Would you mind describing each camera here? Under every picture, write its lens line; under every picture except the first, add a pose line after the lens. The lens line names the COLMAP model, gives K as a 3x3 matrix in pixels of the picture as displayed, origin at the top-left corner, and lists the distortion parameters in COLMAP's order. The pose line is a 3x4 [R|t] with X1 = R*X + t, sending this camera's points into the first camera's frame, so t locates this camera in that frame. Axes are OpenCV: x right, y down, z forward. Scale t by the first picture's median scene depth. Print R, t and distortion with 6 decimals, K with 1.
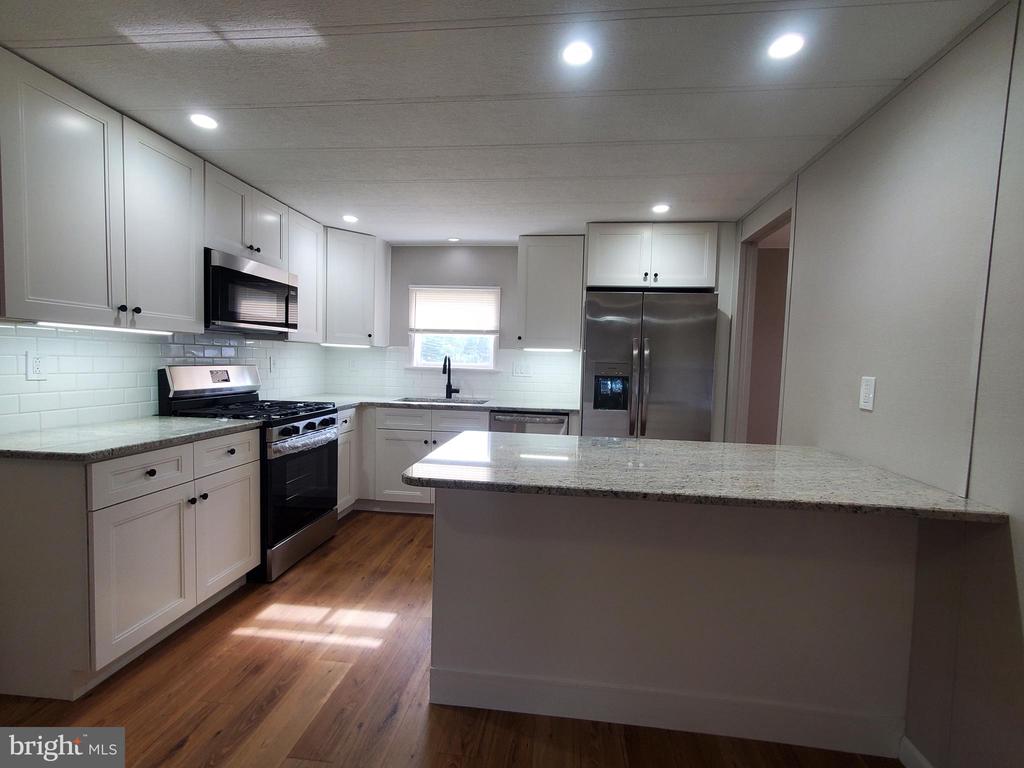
lens RADIAL K [[472.3, 0, 519.9], [0, 472.3, 390.0], [0, 0, 1]] dist [0.005781, -0.000129]
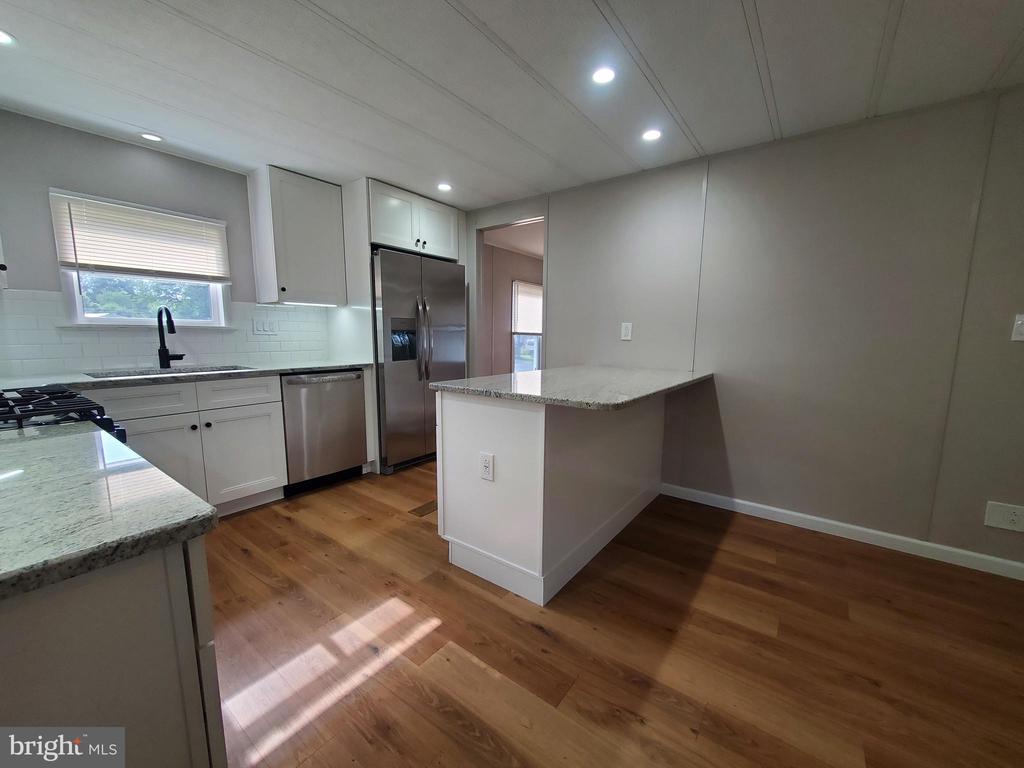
lens RADIAL K [[406.2, 0, 514.0], [0, 406.2, 389.5], [0, 0, 1]] dist [-0.003925, -0.000357]
pose [[0.514028, -0.141394, 0.846039, -0.502731], [0.056634, 0.989763, 0.131005, -0.001202], [-0.855902, -0.019426, 0.516774, 0.281683]]
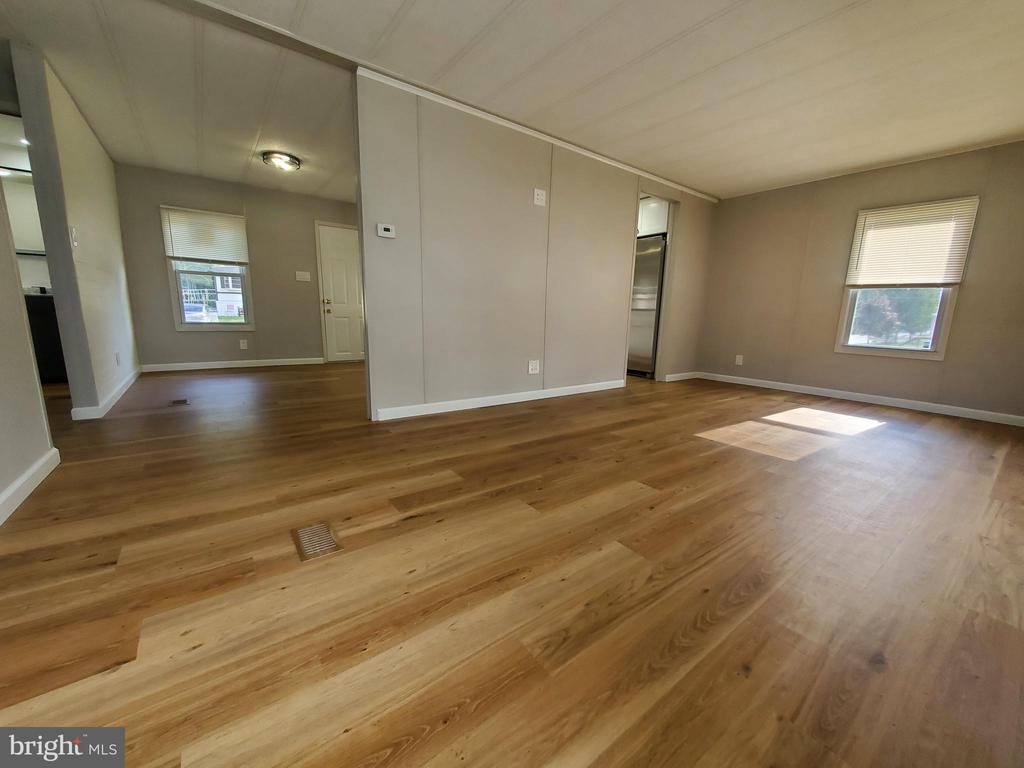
lens RADIAL K [[406.2, 0, 513.0], [0, 406.2, 387.1], [0, 0, 1]] dist [-0.003925, -0.000357]
pose [[0.679983, 0.122887, -0.722856, 1.161573], [-0.049401, 0.991294, 0.122051, 0.191412], [0.731562, -0.047283, 0.680134, -0.429377]]
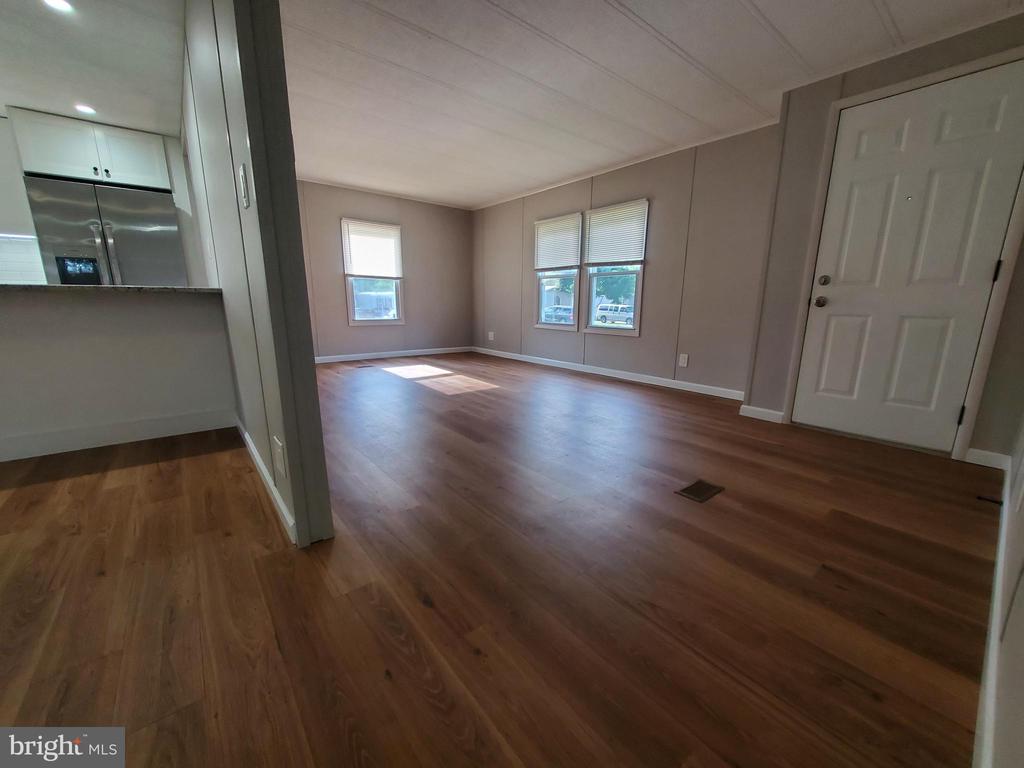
lens RADIAL K [[406.2, 0, 515.2], [0, 406.2, 390.2], [0, 0, 1]] dist [-0.003925, -0.000357]
pose [[0.704438, -0.179469, 0.686700, 0.214962], [0.054380, 0.978307, 0.199896, 0.149654], [-0.707679, -0.103472, 0.698916, -0.497129]]
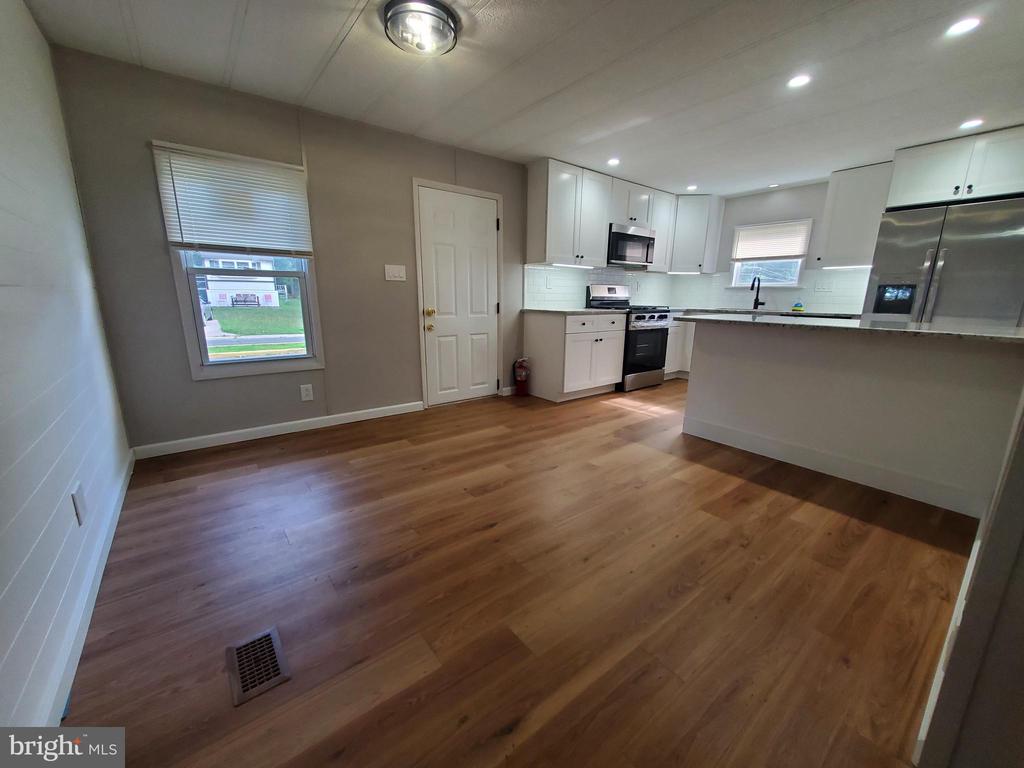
lens RADIAL K [[406.2, 0, 514.3], [0, 406.2, 389.4], [0, 0, 1]] dist [-0.003925, -0.000357]
pose [[0.693253, 0.145238, -0.705908, 0.283695], [-0.035622, 0.985192, 0.167716, 0.092423], [0.719813, -0.091124, 0.688161, -0.412879]]
